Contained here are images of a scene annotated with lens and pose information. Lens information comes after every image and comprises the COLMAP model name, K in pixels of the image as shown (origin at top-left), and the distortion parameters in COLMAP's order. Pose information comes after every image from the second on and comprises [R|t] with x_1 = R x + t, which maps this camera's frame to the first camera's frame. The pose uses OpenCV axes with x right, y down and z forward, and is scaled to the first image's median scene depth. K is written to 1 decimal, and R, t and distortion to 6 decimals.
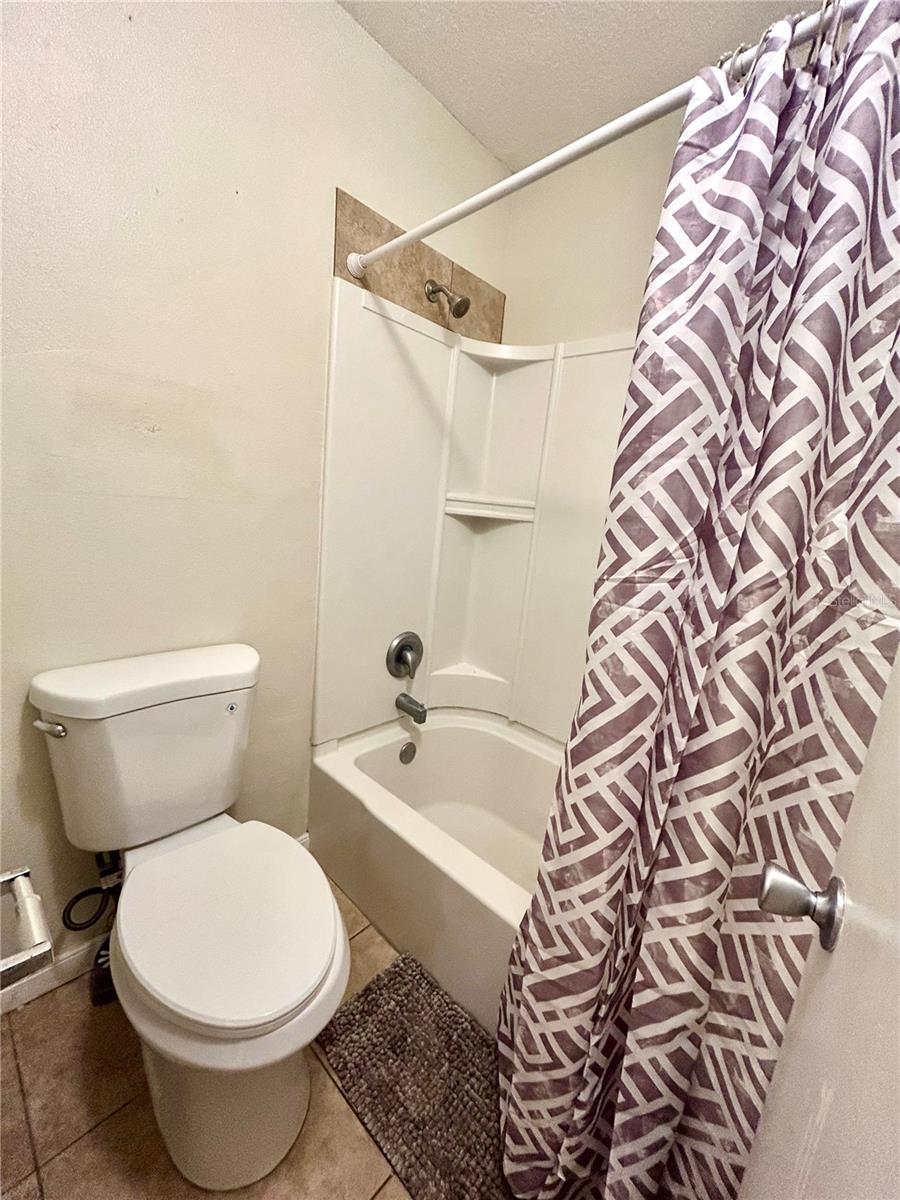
lens RADIAL K [[481.6, 0, 448.8], [0, 481.6, 589.2], [0, 0, 1]] dist [-0.004270, 0.002011]
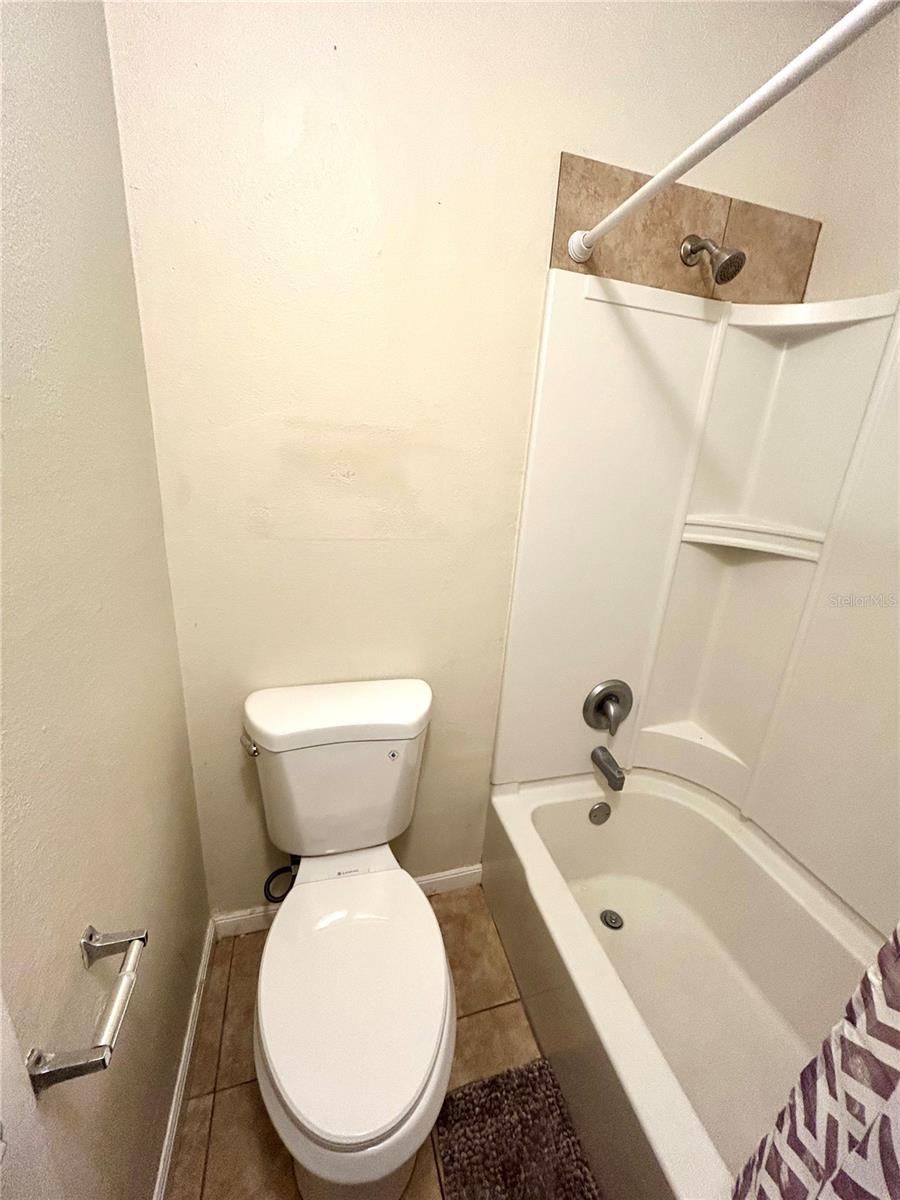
lens RADIAL K [[481.6, 0, 447.4], [0, 481.6, 599.0], [0, 0, 1]] dist [-0.004270, 0.002011]
pose [[0.860360, 0.118058, -0.495825, 0.072370], [-0.079040, 0.991940, 0.099033, -0.125438], [0.503520, -0.046014, 0.862757, 0.138692]]
